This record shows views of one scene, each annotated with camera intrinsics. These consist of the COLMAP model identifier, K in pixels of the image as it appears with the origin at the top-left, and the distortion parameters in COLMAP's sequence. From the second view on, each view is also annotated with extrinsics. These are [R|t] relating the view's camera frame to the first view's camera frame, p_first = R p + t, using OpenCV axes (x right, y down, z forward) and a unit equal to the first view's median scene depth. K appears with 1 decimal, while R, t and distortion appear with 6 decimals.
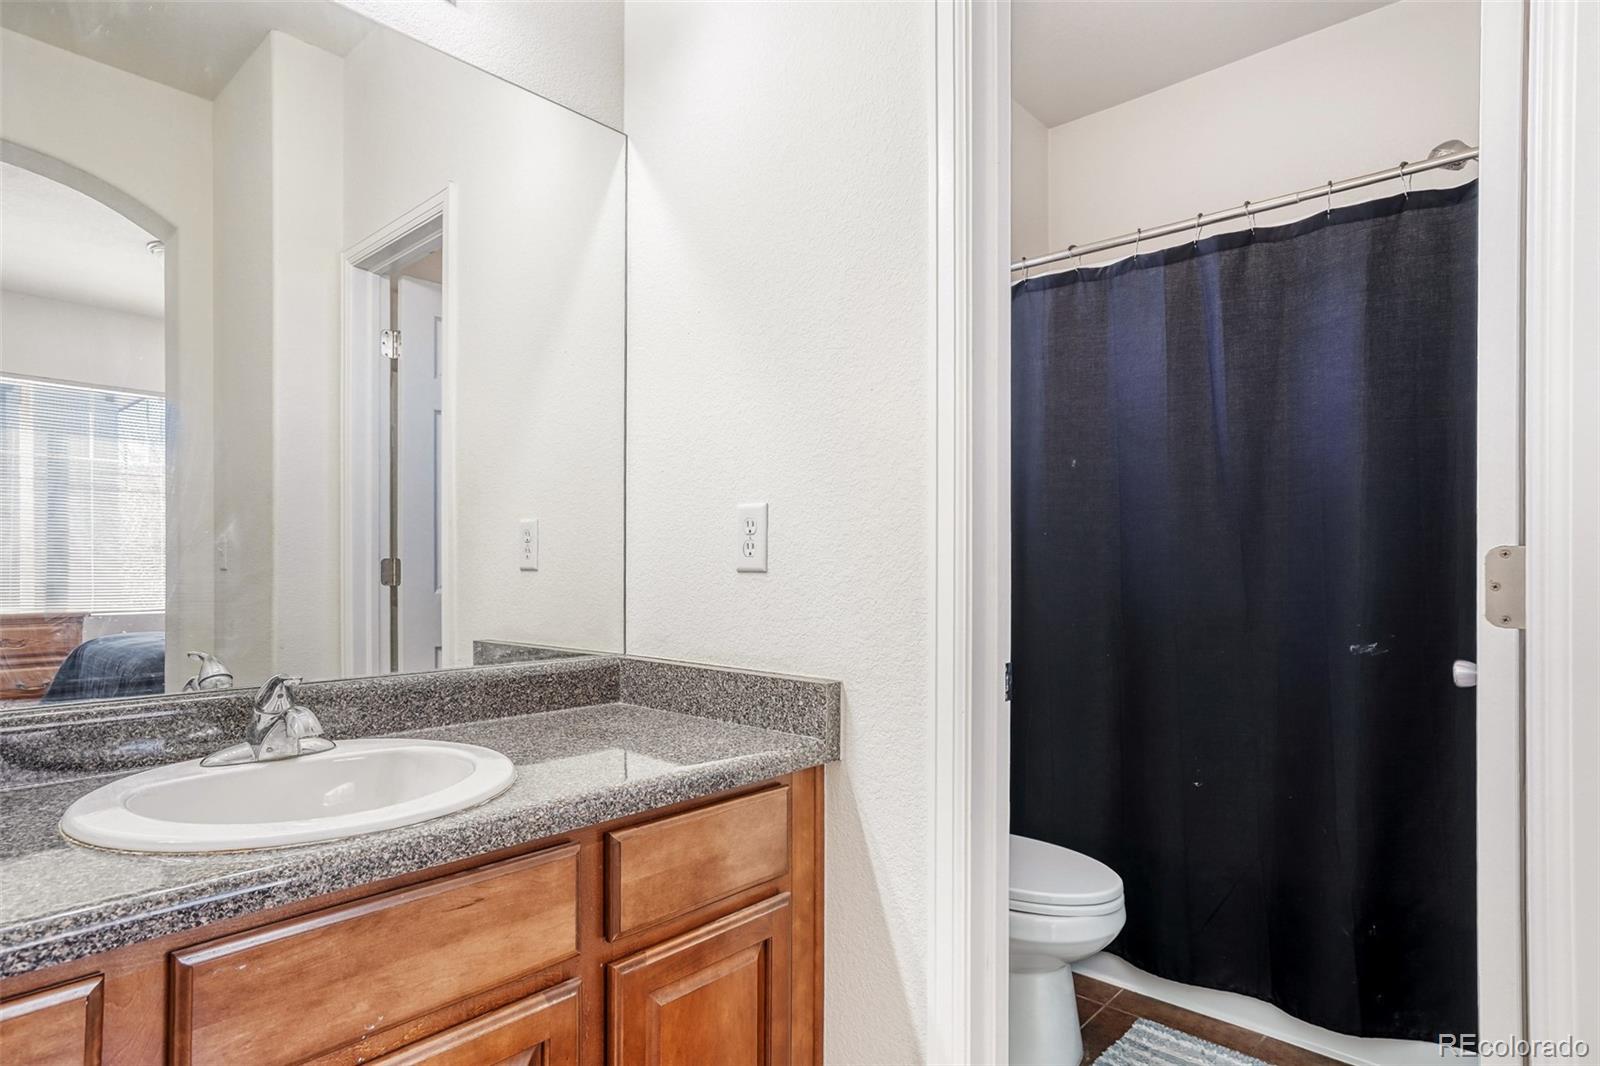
lens RADIAL K [[851.3, 0, 798.0], [0, 851.3, 563.1], [0, 0, 1]] dist [-0.000121, -0.000185]
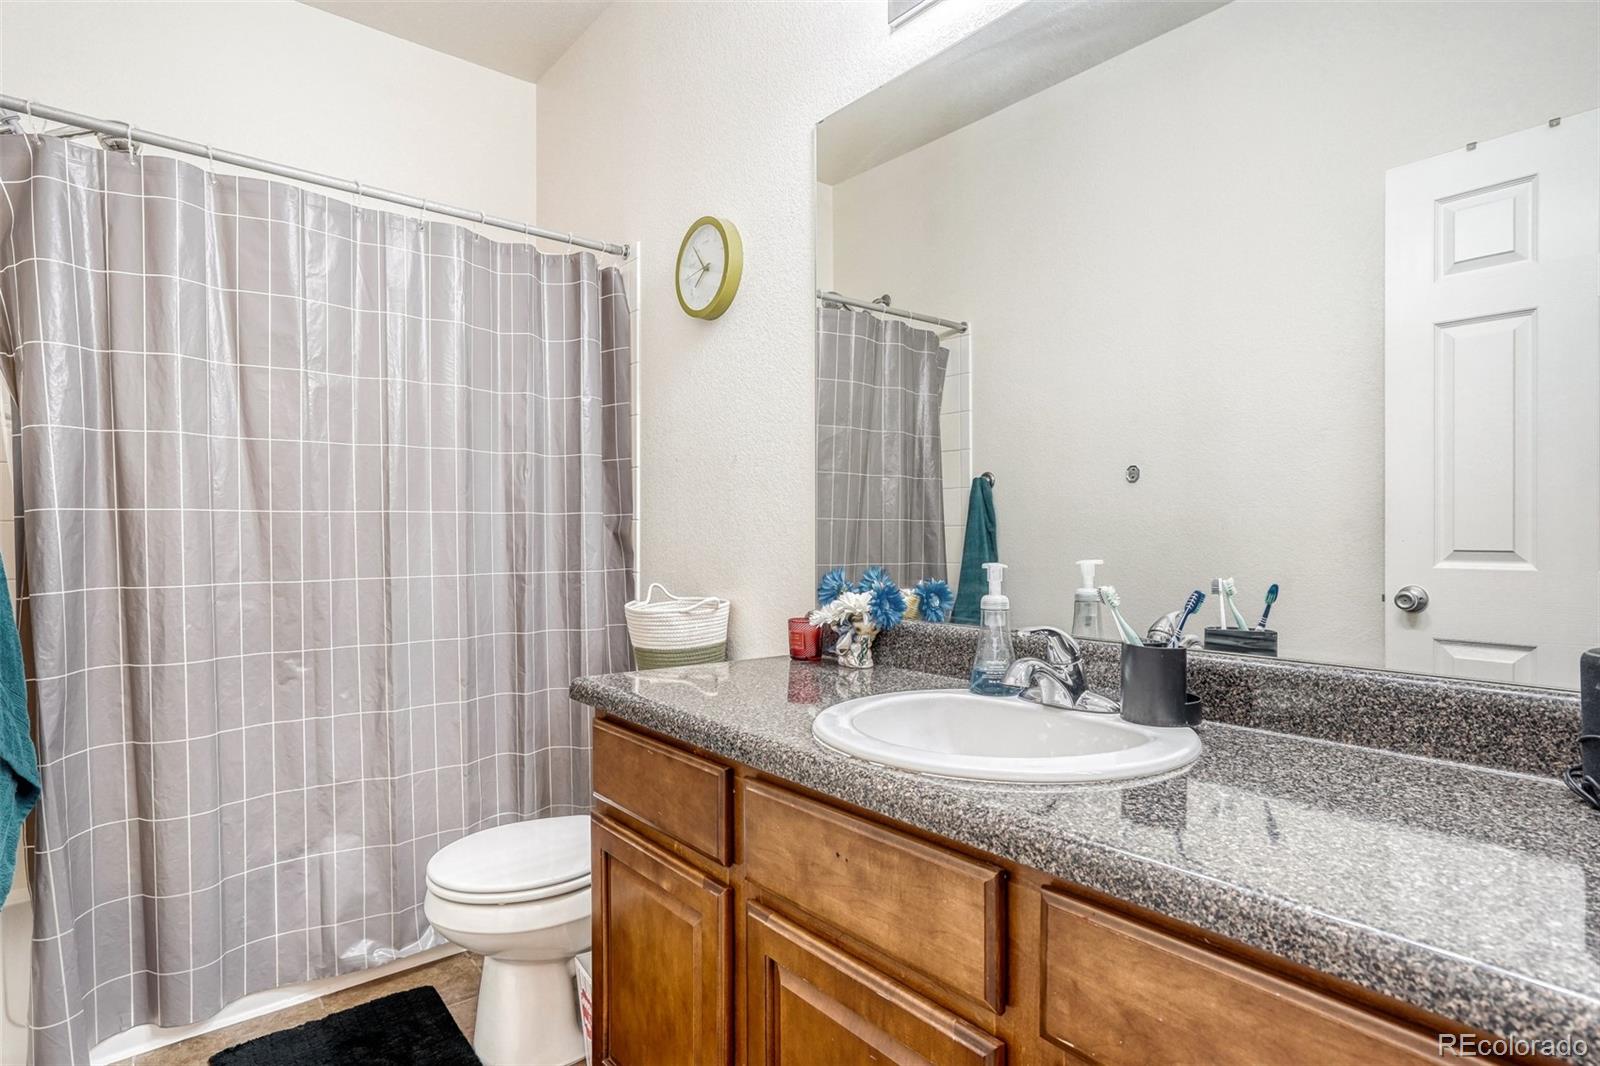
lens RADIAL K [[851.3, 0, 798.0], [0, 851.3, 563.1], [0, 0, 1]] dist [-0.000121, -0.000185]
pose [[-0.170058, 0.016035, -0.985304, 0.417168], [0.000067, 0.999868, 0.016260, 0.033035], [0.985434, 0.002699, -0.170037, 0.750067]]
